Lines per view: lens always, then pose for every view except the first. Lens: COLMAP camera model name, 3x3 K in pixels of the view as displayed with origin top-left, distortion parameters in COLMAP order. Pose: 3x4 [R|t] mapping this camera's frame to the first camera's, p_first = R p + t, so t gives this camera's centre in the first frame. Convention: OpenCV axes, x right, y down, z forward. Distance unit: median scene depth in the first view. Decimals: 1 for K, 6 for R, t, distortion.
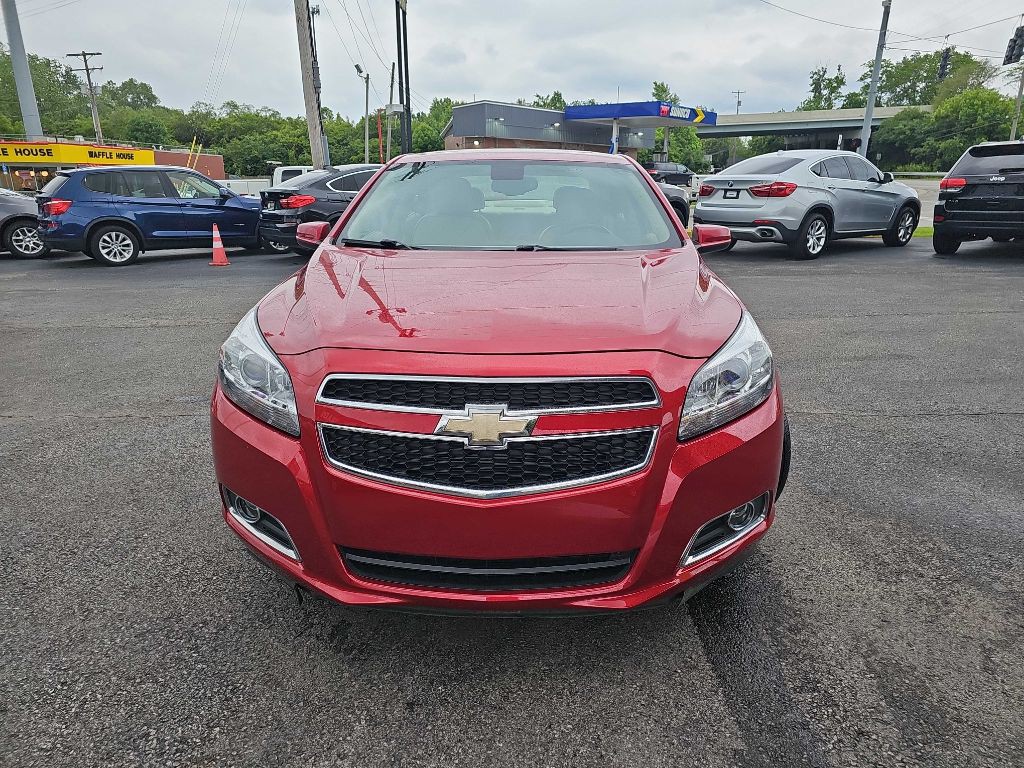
lens RADIAL K [[674.8, 0, 519.3], [0, 674.8, 391.7], [0, 0, 1]] dist [0.048895, -0.029530]
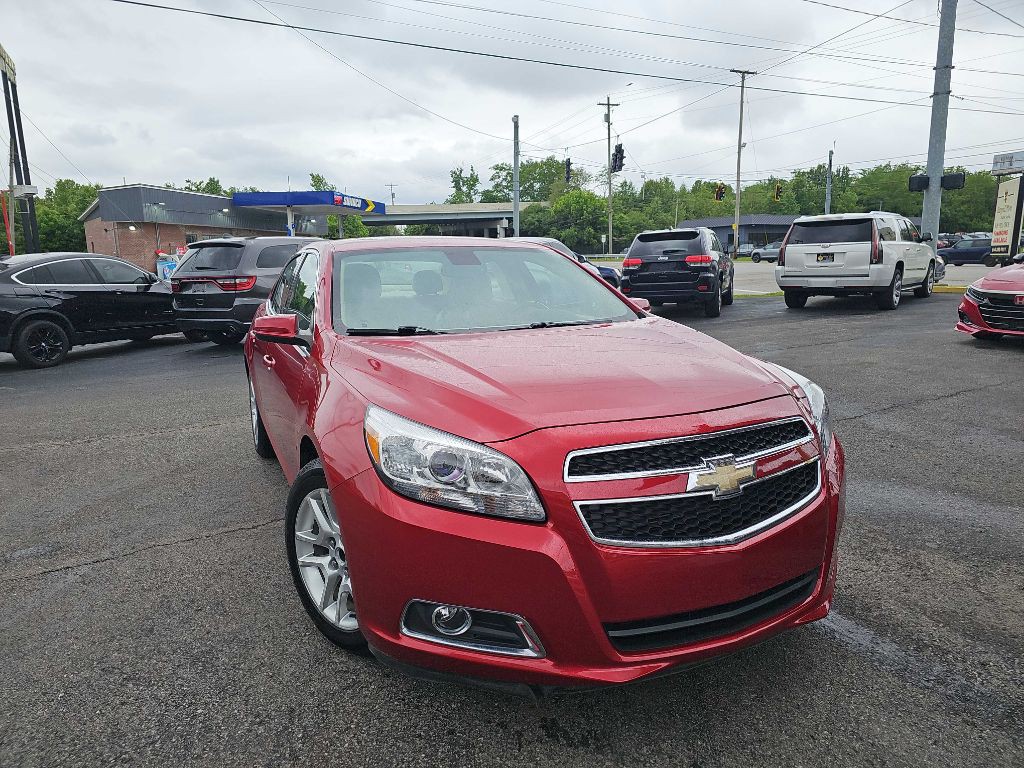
lens RADIAL K [[674.8, 0, 513.1], [0, 674.8, 389.1], [0, 0, 1]] dist [0.048895, -0.029530]
pose [[0.891637, -0.105507, 0.440285, -0.118466], [0.157459, 0.984025, -0.083071, -0.007341], [-0.424487, 0.143397, 0.894007, 0.019233]]
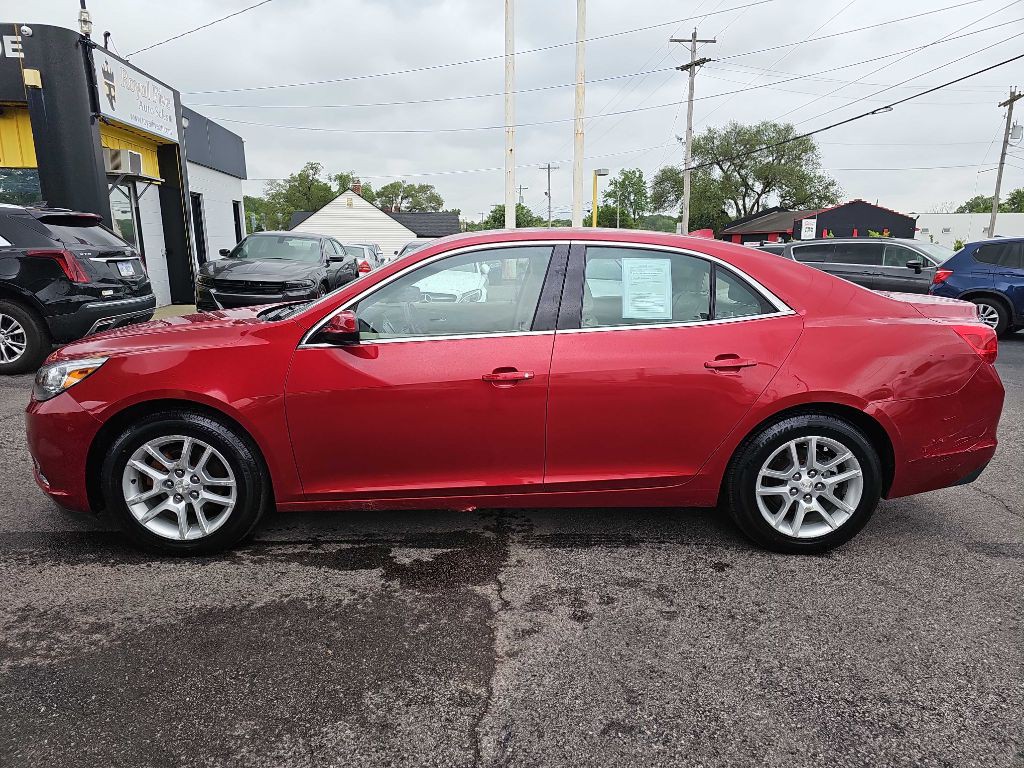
lens RADIAL K [[674.8, 0, 508.4], [0, 674.8, 382.2], [0, 0, 1]] dist [0.048895, -0.029530]
pose [[0.043703, 0.197308, -0.979367, 0.321687], [-0.297587, 0.938374, 0.175770, -0.102643], [0.953694, 0.283765, 0.099726, 0.308110]]
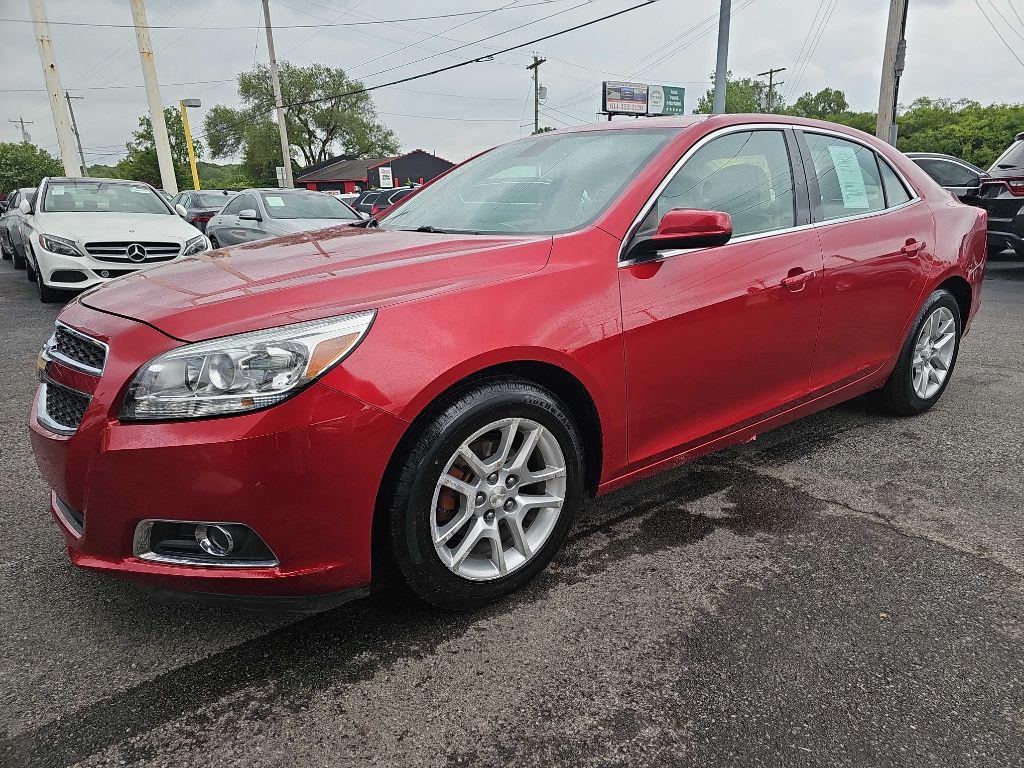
lens RADIAL K [[674.8, 0, 520.1], [0, 674.8, 397.4], [0, 0, 1]] dist [0.048895, -0.029530]
pose [[0.628731, 0.211924, -0.748188, 0.194286], [-0.210677, 0.972586, 0.098445, -0.025058], [0.748540, 0.095731, 0.656143, 0.120233]]
